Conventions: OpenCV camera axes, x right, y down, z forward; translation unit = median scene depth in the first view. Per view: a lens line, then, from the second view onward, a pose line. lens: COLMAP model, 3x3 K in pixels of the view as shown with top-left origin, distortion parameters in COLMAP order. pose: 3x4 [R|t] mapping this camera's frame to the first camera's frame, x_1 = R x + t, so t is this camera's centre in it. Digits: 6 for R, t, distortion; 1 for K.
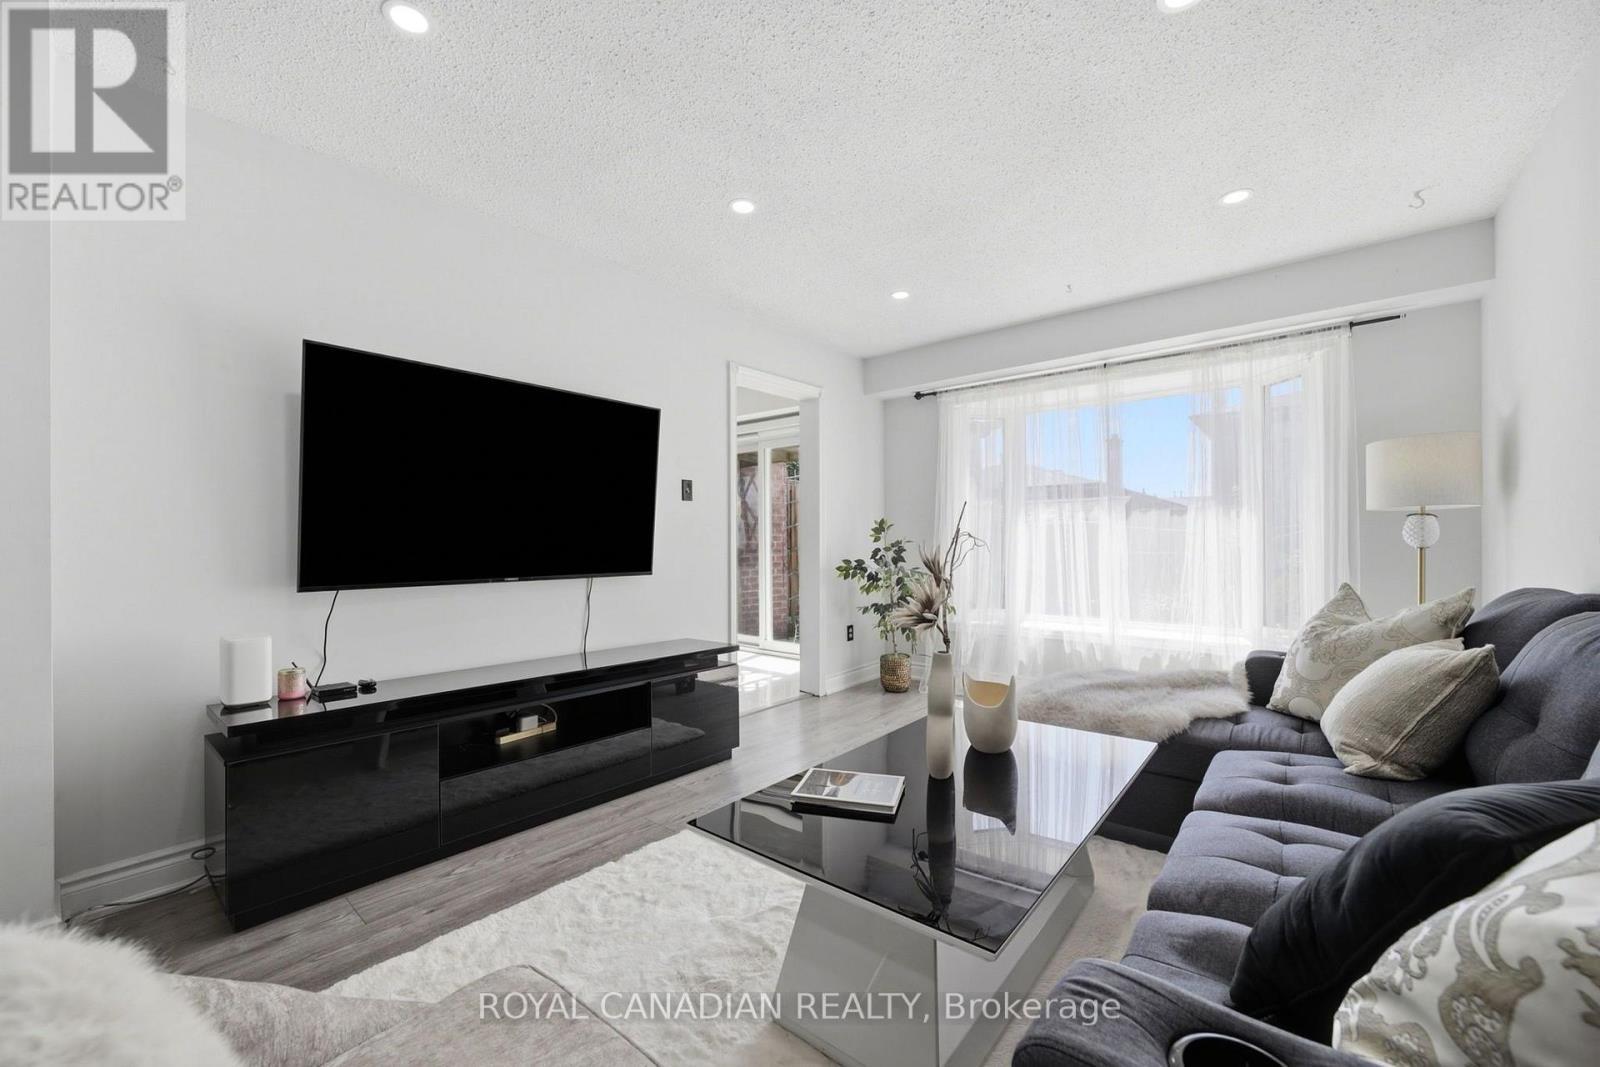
lens RADIAL K [[633.8, 0, 800.6], [0, 633.8, 540.4], [0, 0, 1]] dist [0.000360, 0.000004]
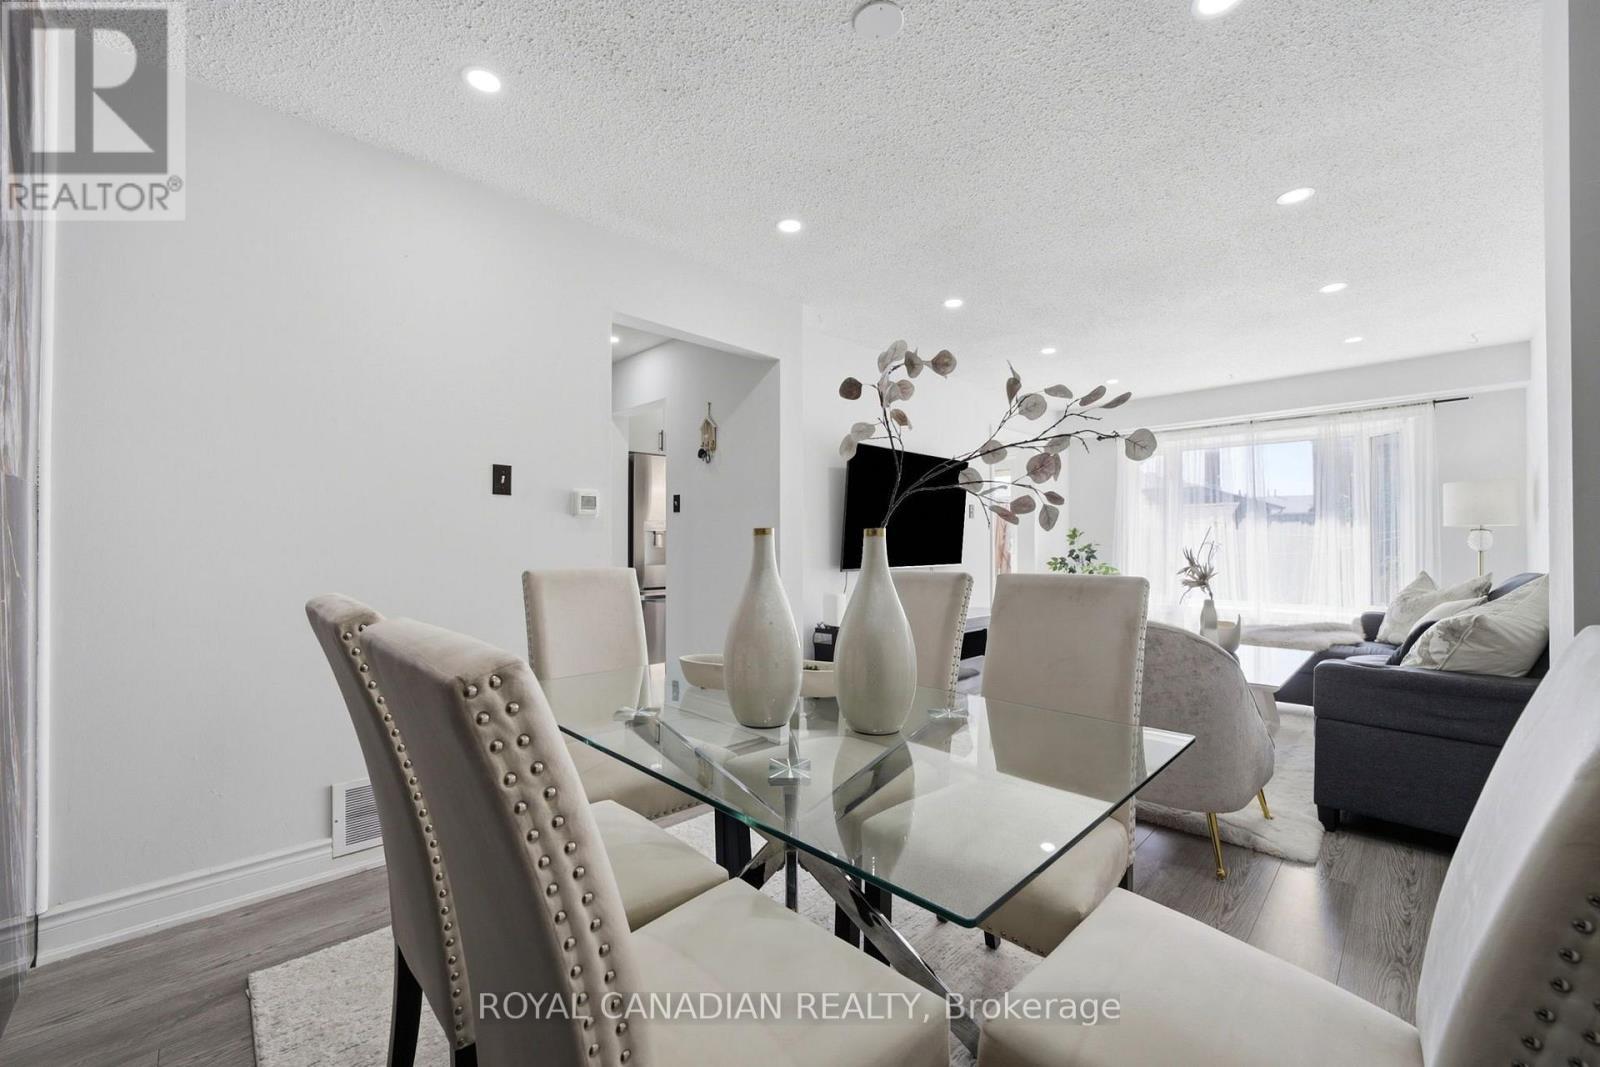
lens RADIAL K [[666.7, 0, 803.0], [0, 666.7, 531.5], [0, 0, 1]] dist [0.023637, 0.000183]
pose [[0.997736, -0.000012, -0.067251, -0.581454], [-0.000760, 0.999934, -0.011442, -0.015207], [0.067246, 0.011467, 0.997671, -0.796536]]
